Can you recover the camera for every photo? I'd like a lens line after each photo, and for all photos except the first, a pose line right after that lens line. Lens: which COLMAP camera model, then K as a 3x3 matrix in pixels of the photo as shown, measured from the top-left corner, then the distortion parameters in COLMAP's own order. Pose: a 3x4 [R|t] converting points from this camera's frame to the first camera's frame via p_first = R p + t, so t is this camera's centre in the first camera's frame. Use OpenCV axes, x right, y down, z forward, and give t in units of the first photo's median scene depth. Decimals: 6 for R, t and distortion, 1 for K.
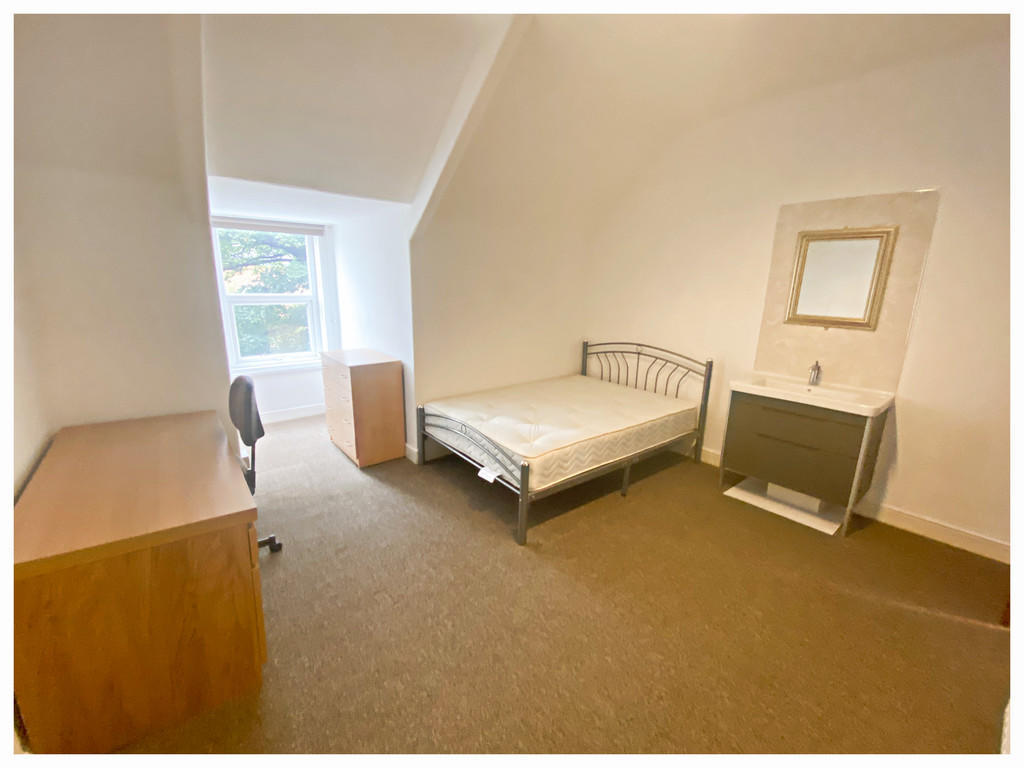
lens RADIAL K [[425.0, 0, 512.0], [0, 425.0, 384.0], [0, 0, 1]] dist [-0.000140, -0.000016]
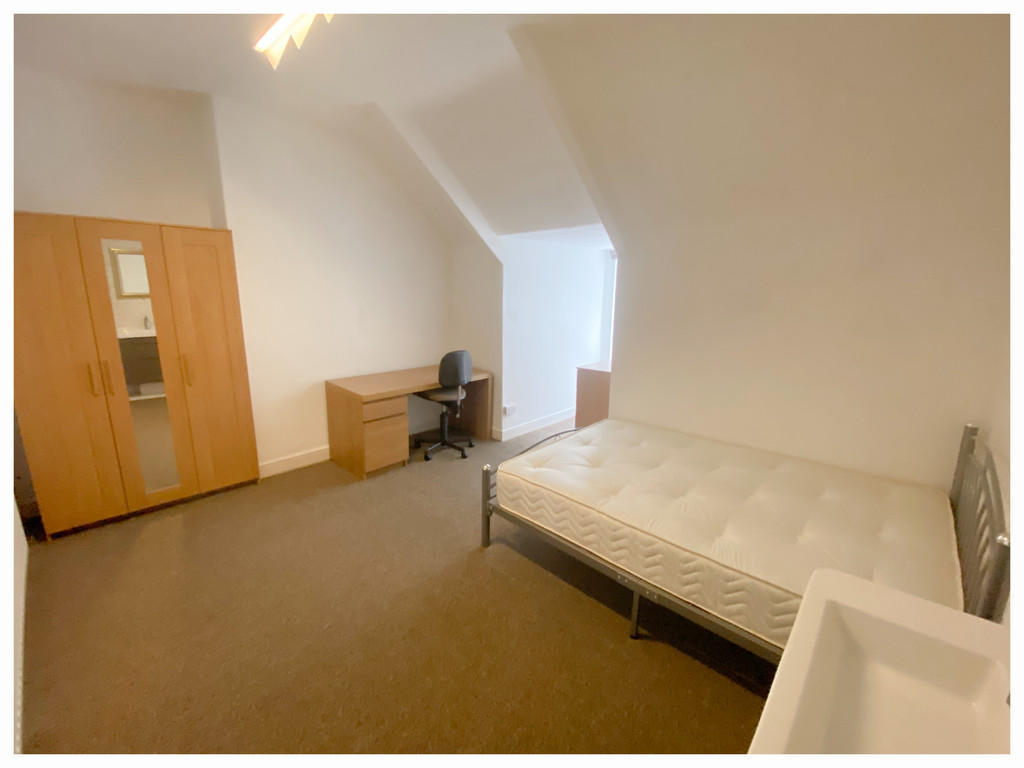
lens RADIAL K [[425.0, 0, 512.0], [0, 425.0, 384.0], [0, 0, 1]] dist [-0.000140, -0.000016]
pose [[0.144970, 0.206234, -0.967704, 0.844150], [-0.246189, 0.954796, 0.166602, -0.163525], [0.958319, 0.214085, 0.189189, 0.701526]]
